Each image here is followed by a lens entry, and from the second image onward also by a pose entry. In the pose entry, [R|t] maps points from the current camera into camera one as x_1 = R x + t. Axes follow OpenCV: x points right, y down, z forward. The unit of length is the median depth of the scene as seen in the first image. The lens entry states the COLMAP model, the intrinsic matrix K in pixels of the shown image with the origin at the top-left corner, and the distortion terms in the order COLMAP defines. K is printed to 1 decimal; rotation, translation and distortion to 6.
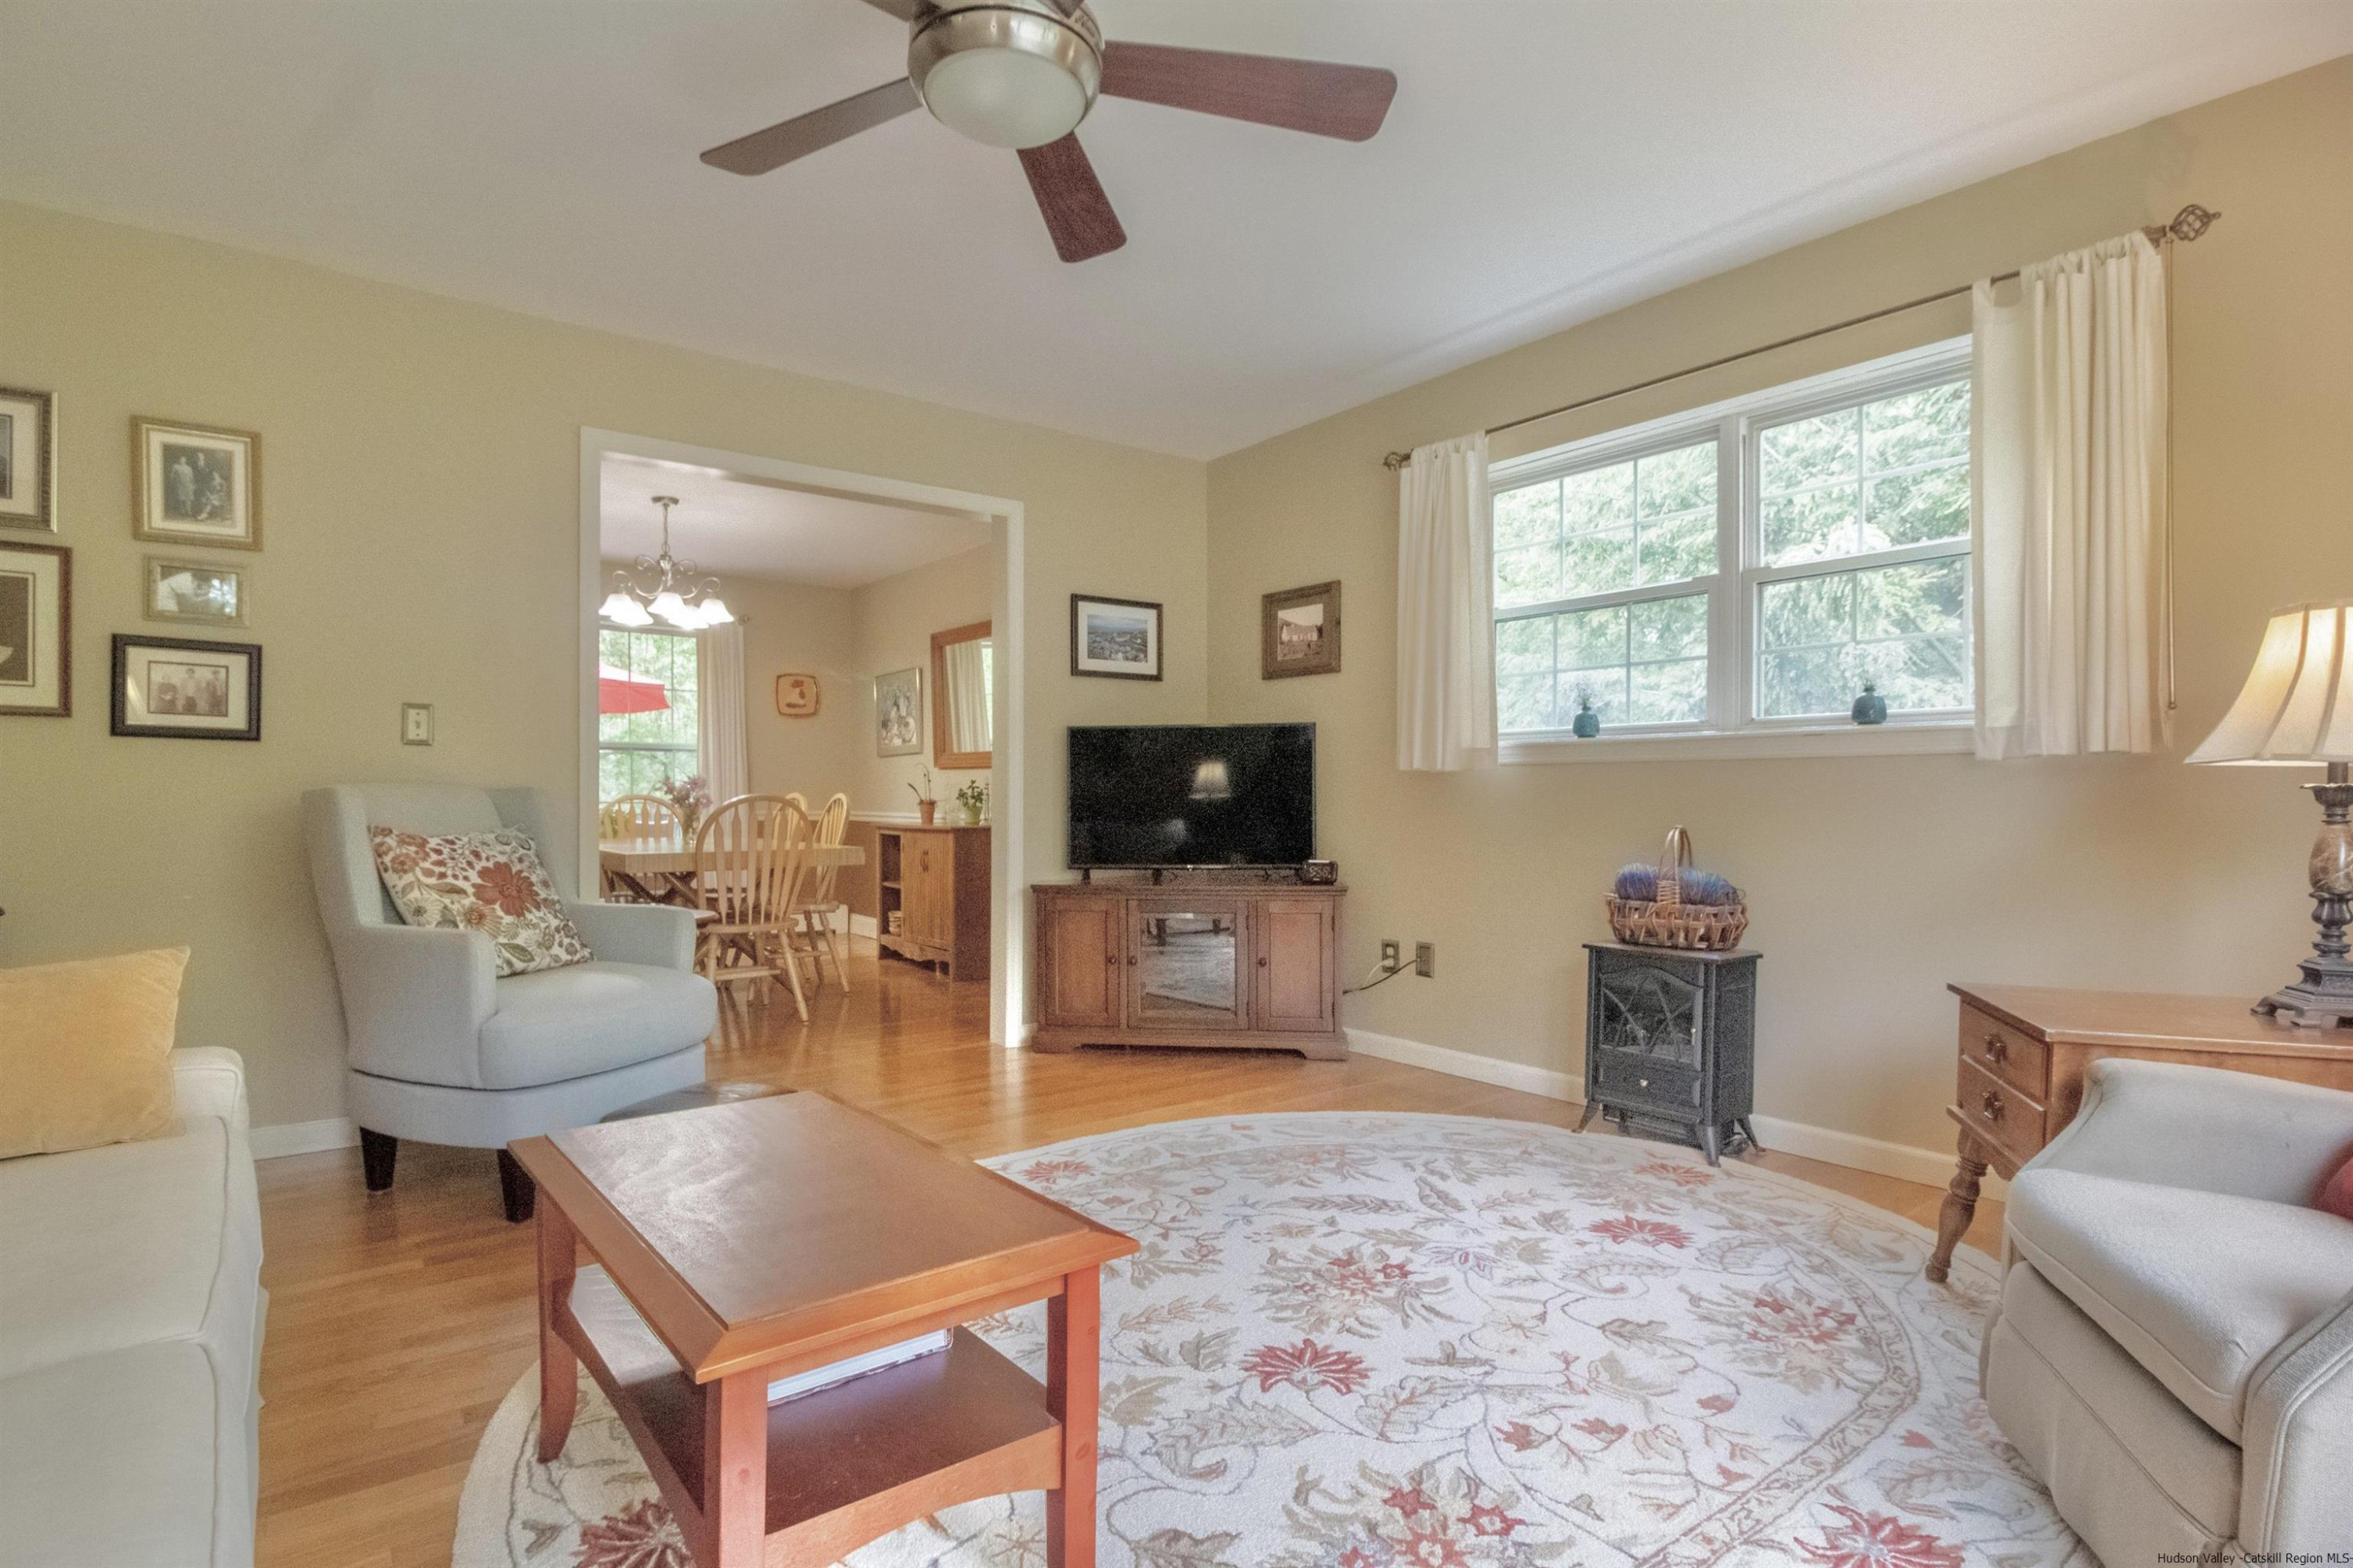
lens RADIAL K [[1150.8, 0, 1179.3], [0, 1150.8, 797.6], [0, 0, 1]] dist [-0.009382, -0.001593]
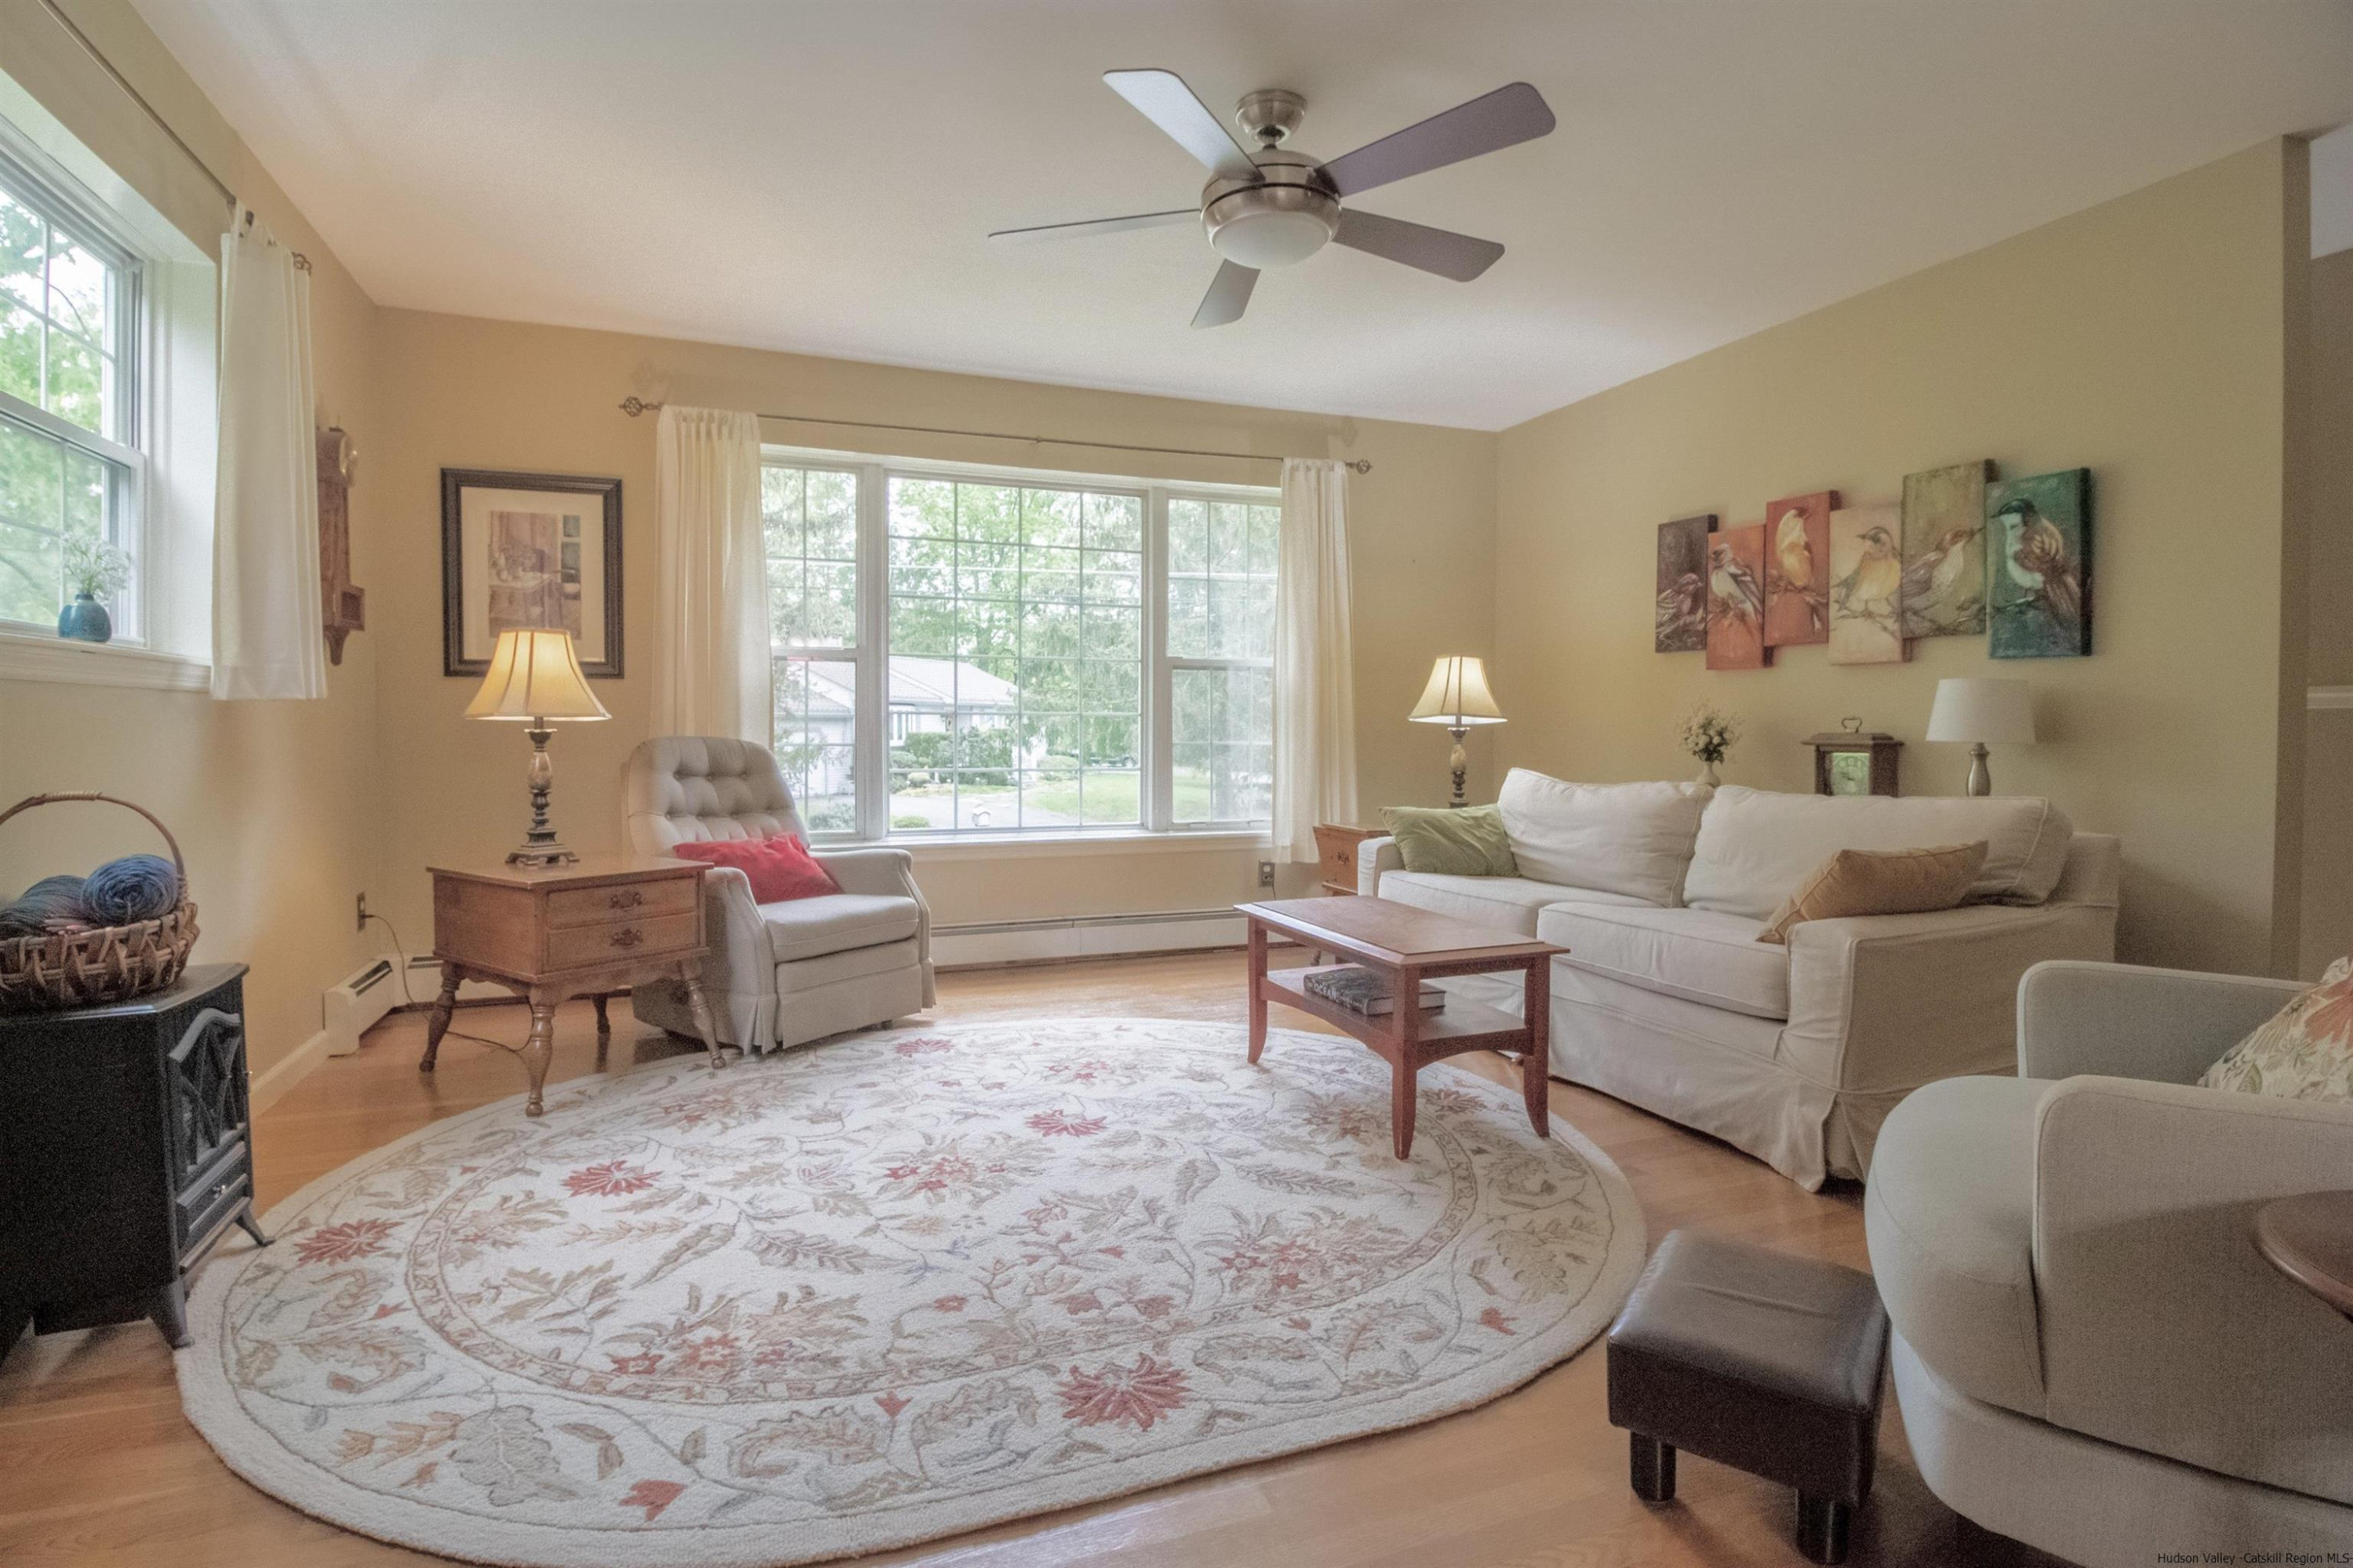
lens RADIAL K [[1150.8, 0, 1200.4], [0, 1150.8, 730.1], [0, 0, 1]] dist [-0.009382, -0.001593]
pose [[-0.960587, -0.005081, 0.277934, -0.346216], [-0.004839, 0.999987, 0.001556, -0.007745], [-0.277938, 0.000150, -0.960599, 1.777364]]
